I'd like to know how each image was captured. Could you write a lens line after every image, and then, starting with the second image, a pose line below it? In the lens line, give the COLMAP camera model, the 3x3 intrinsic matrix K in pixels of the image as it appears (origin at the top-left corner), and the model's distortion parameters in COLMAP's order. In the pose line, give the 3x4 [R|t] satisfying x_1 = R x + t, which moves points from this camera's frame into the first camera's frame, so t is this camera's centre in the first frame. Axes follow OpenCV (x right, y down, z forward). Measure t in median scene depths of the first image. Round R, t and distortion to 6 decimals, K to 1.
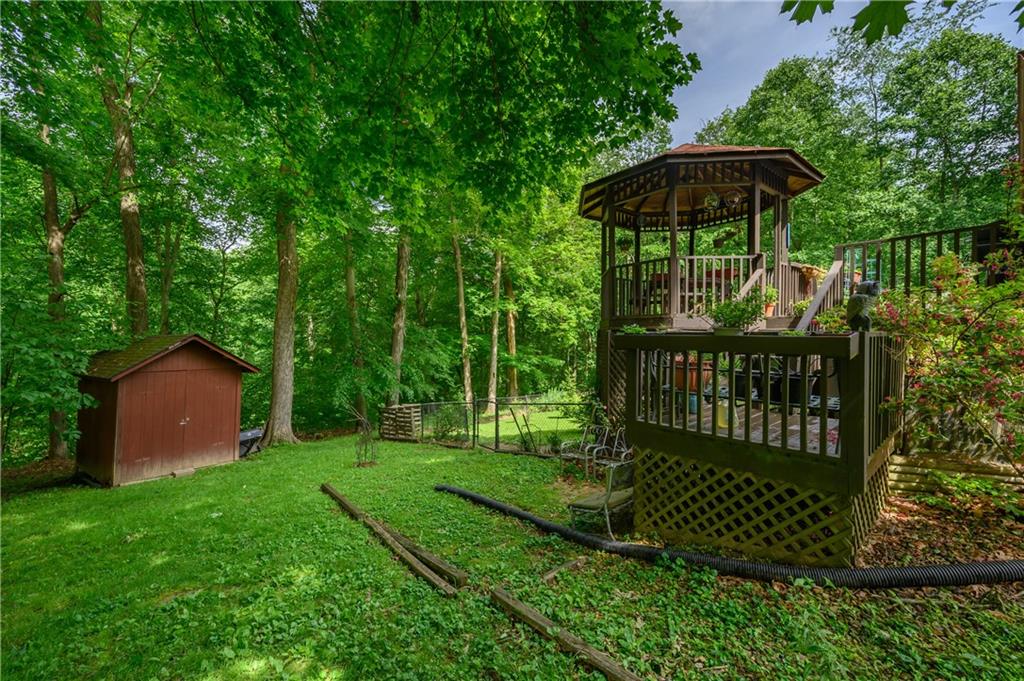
lens RADIAL K [[382.8, 0, 514.4], [0, 382.8, 342.1], [0, 0, 1]] dist [-0.001190, -0.000038]
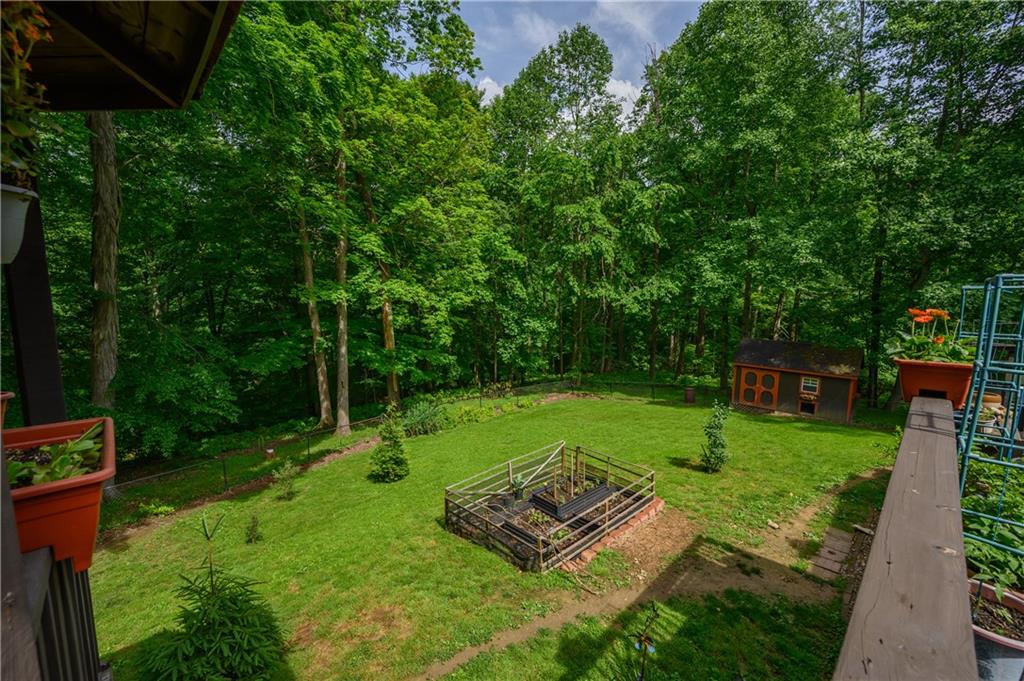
lens RADIAL K [[382.8, 0, 512.9], [0, 382.8, 338.7], [0, 0, 1]] dist [-0.001190, -0.000038]
pose [[0.996285, -0.005505, 0.085936, 0.214959], [-0.003011, 0.995118, 0.098648, -0.075559], [-0.086060, -0.098541, 0.991405, 0.276866]]
